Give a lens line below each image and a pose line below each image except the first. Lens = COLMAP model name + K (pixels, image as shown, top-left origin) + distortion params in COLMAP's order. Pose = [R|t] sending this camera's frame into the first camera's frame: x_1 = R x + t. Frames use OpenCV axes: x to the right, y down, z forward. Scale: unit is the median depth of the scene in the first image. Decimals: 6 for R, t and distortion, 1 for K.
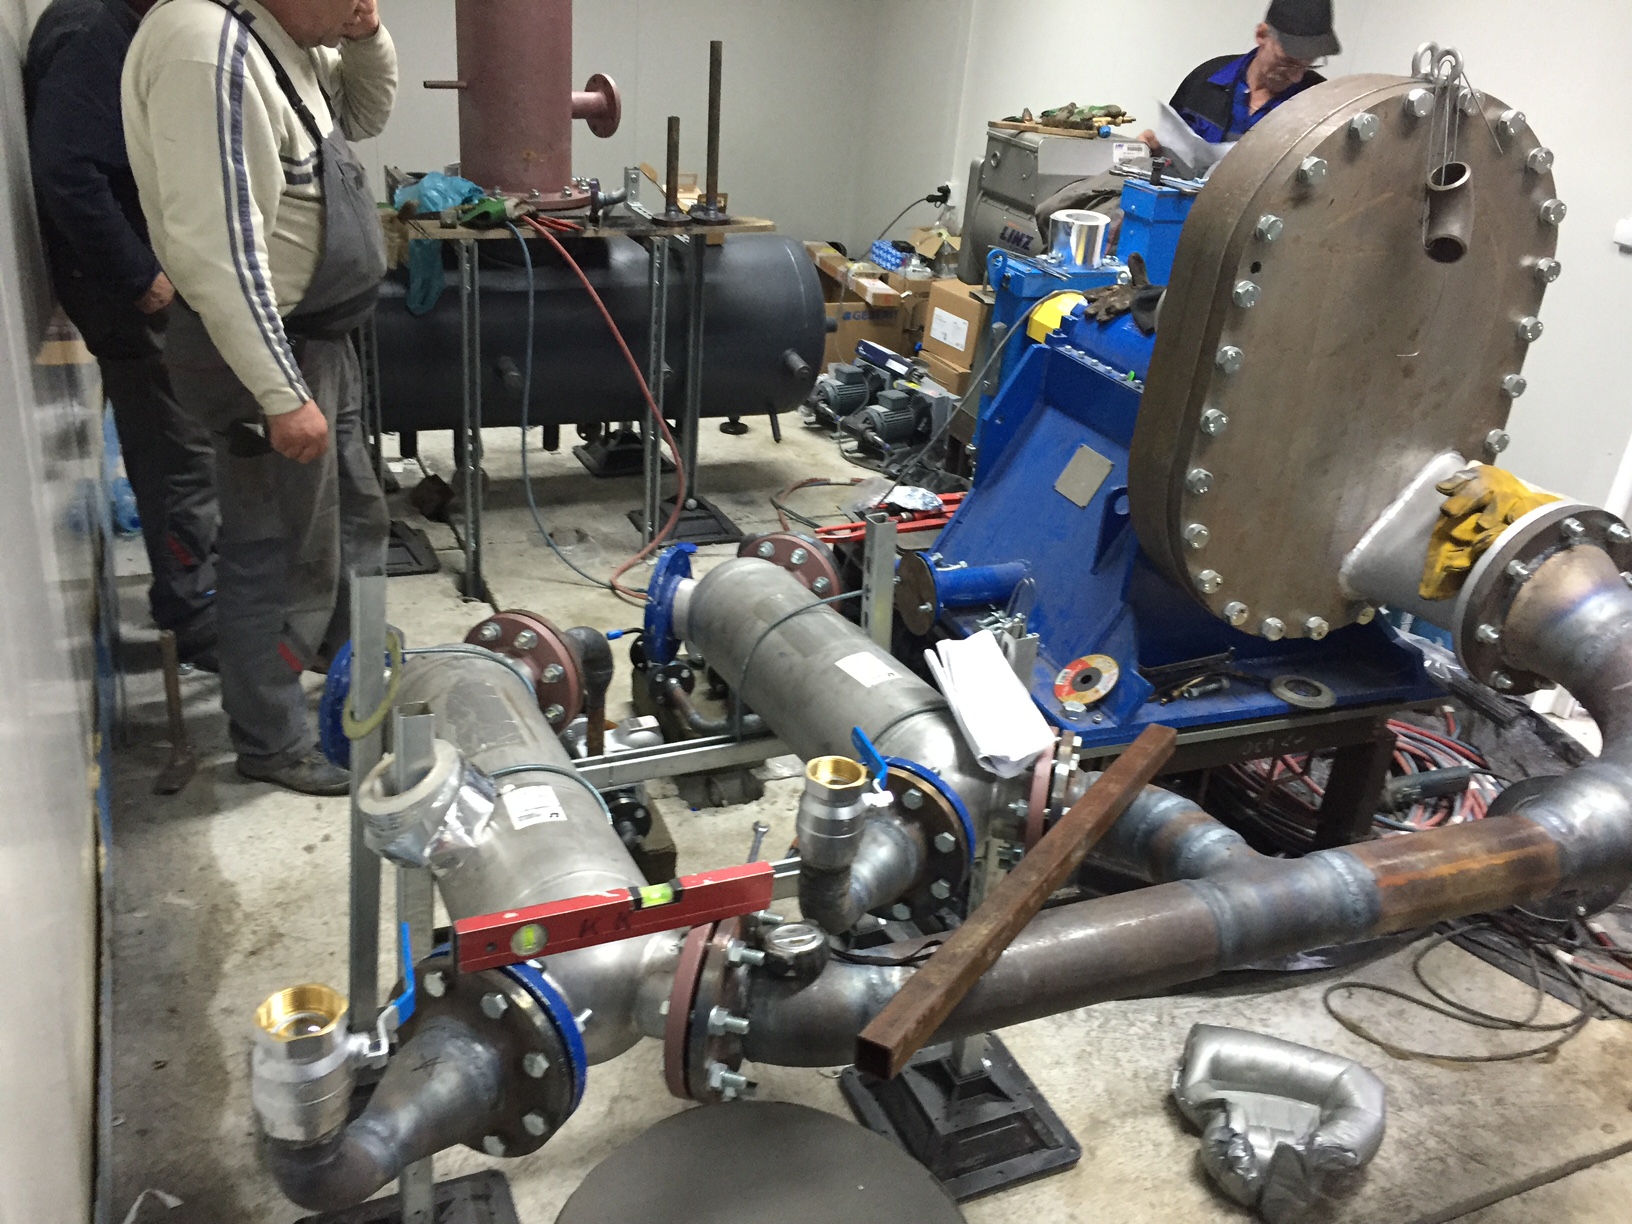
lens RADIAL K [[1390.2, 0, 816.0], [0, 1390.2, 612.0], [0, 0, 1]] dist [0.061626, -0.087456]
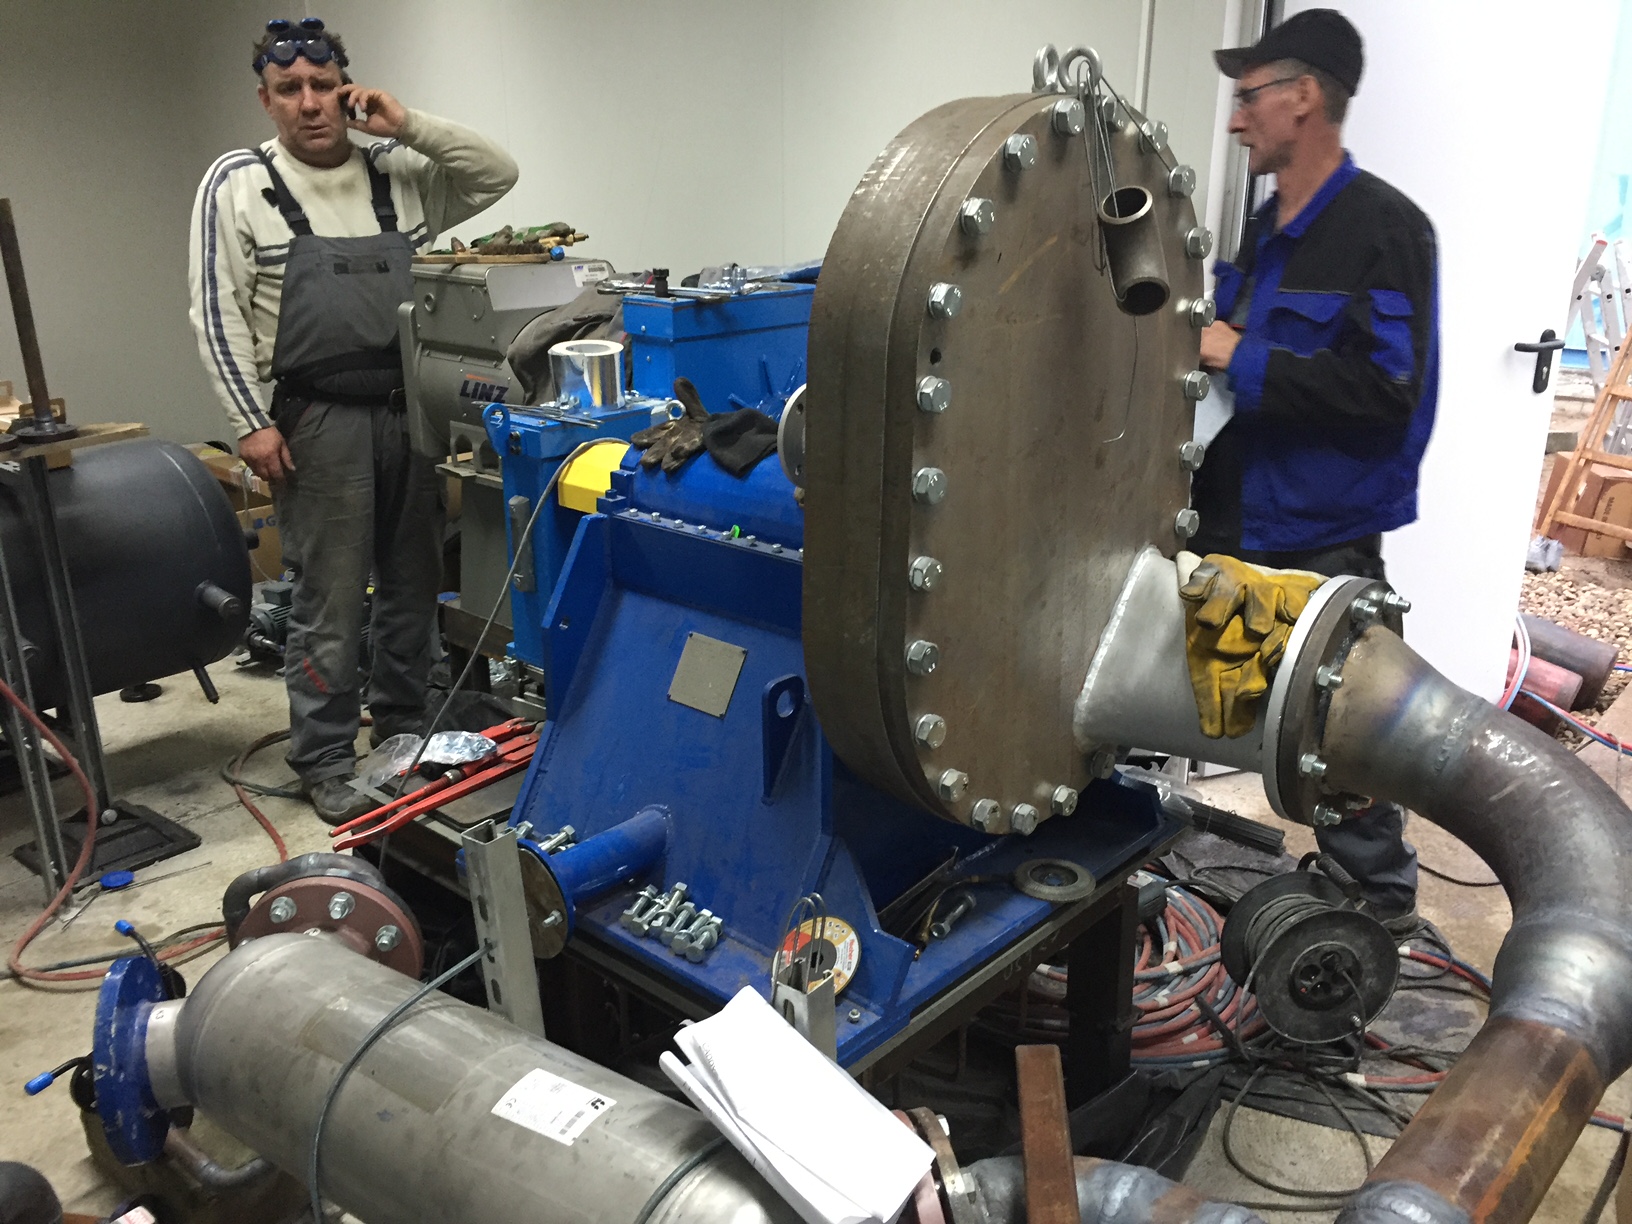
lens RADIAL K [[1356.8, 0, 816.5], [0, 1356.8, 622.2], [0, 0, 1]] dist [0.056205, -0.077126]
pose [[0.889972, -0.223775, 0.397335, -0.035452], [0.261045, 0.964432, -0.041545, -0.076898], [-0.373906, 0.140696, 0.916733, 0.305480]]
